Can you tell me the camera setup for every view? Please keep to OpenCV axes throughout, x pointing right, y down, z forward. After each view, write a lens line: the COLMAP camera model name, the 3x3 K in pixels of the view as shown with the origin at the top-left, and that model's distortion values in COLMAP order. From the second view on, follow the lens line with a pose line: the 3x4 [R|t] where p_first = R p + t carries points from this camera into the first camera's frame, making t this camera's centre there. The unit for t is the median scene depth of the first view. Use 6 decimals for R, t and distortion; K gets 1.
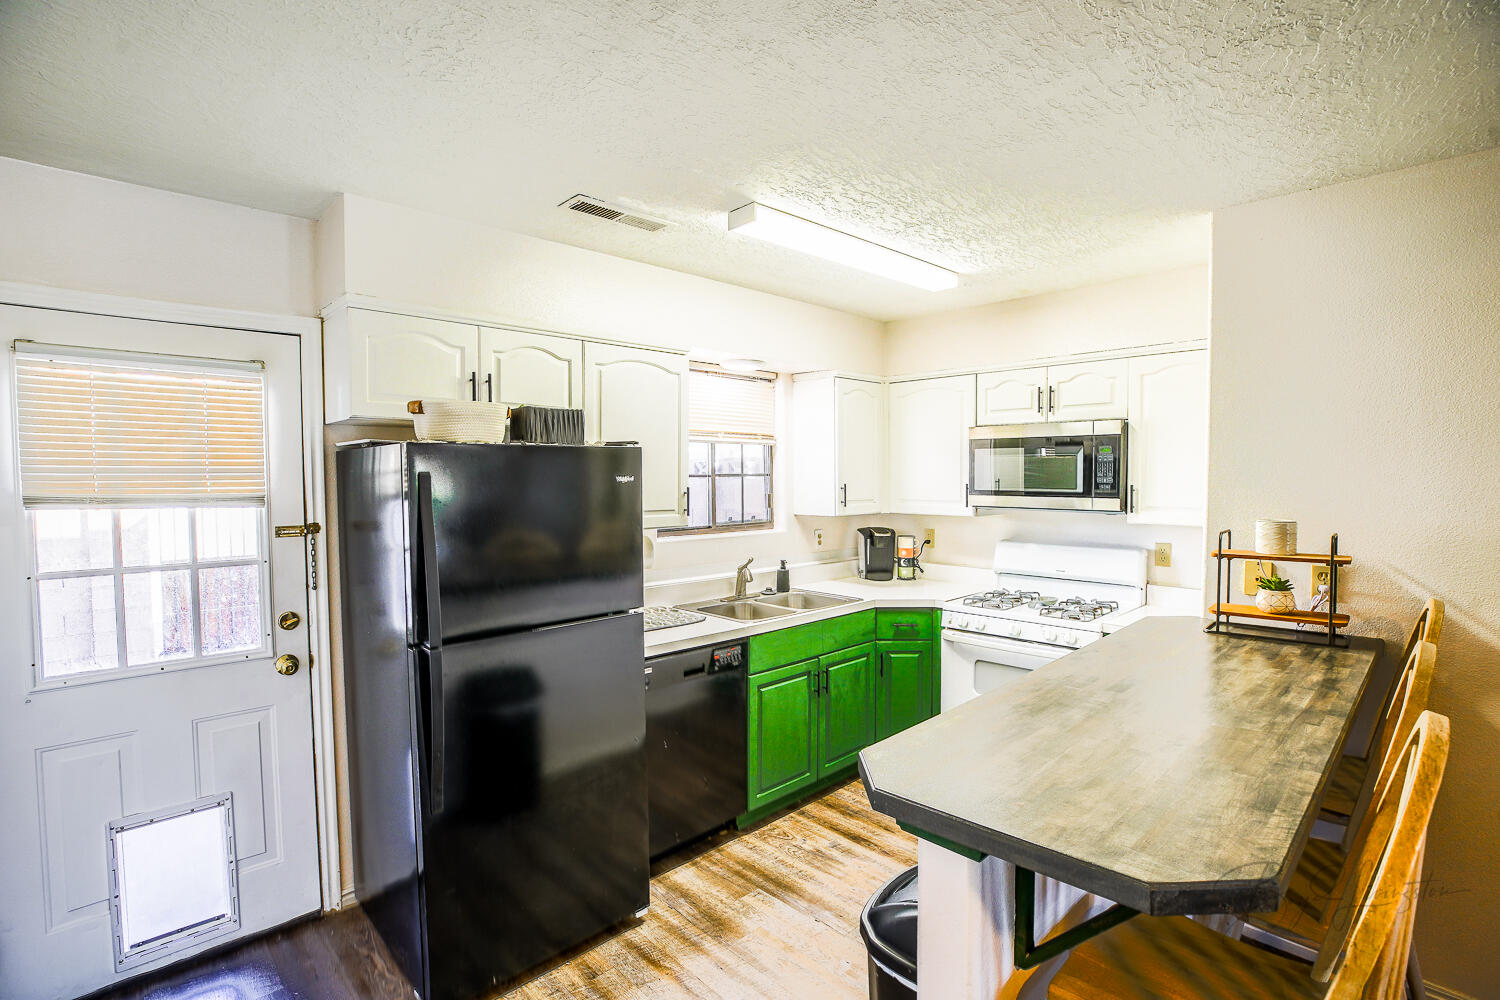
lens RADIAL K [[708.5, 0, 750.0], [0, 708.5, 500.0], [0, 0, 1]] dist [-0.048957, 0.000768]
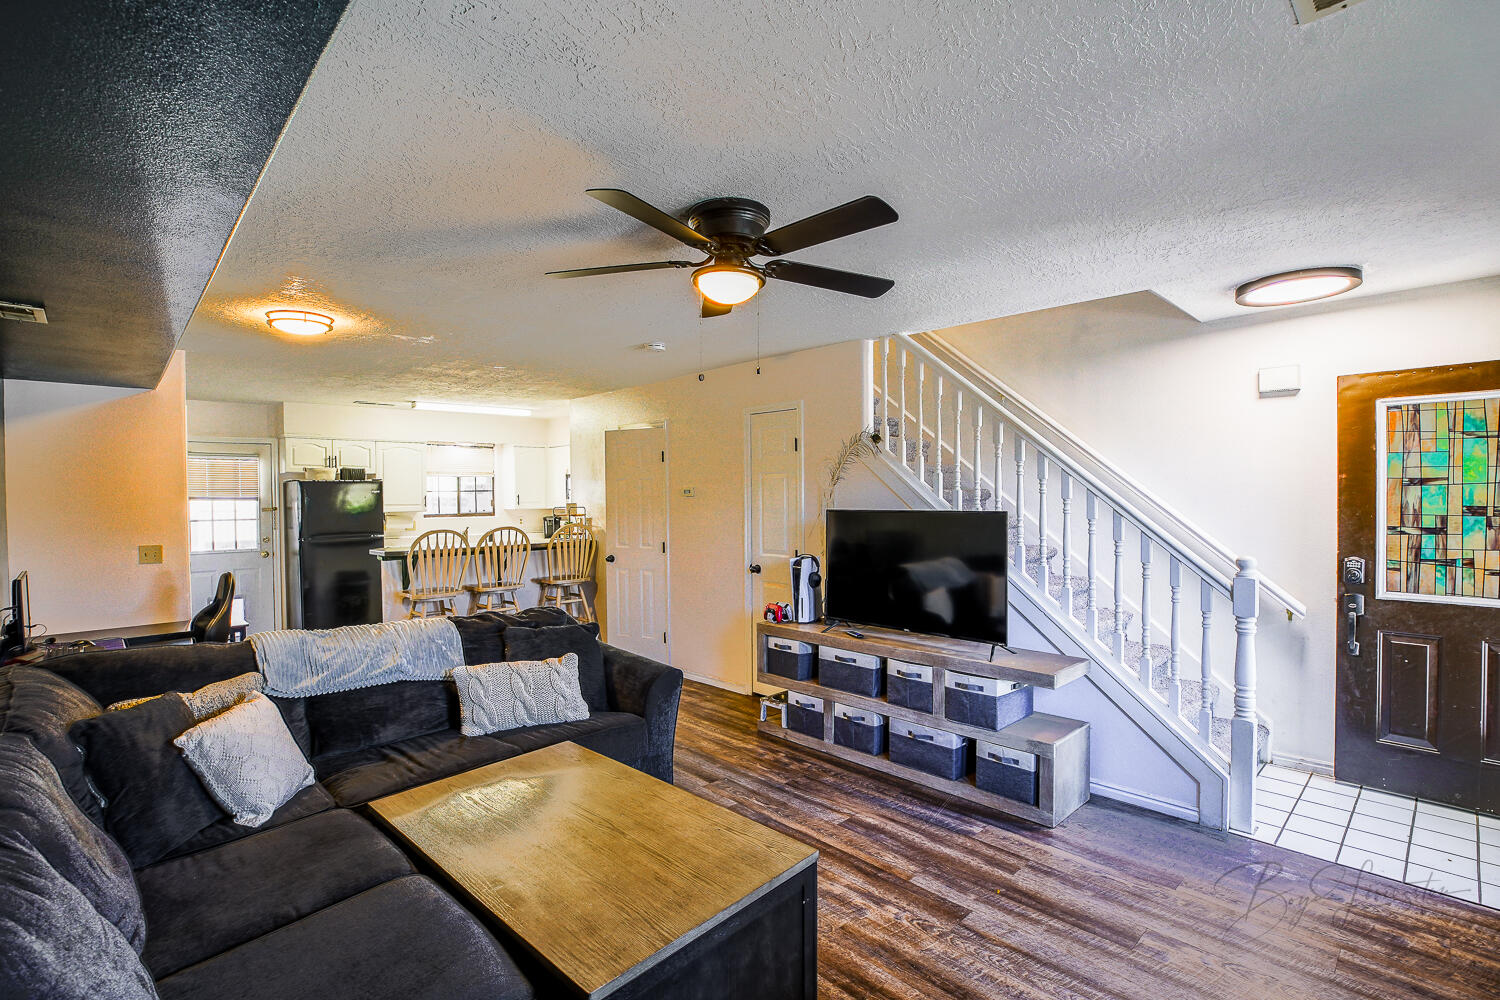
lens RADIAL K [[708.5, 0, 750.0], [0, 708.5, 500.0], [0, 0, 1]] dist [-0.048957, 0.000768]
pose [[0.999904, 0.003209, -0.013449, 1.463624], [-0.003507, 0.999747, -0.022220, 0.061757], [0.013374, 0.022265, 0.999663, -1.962151]]
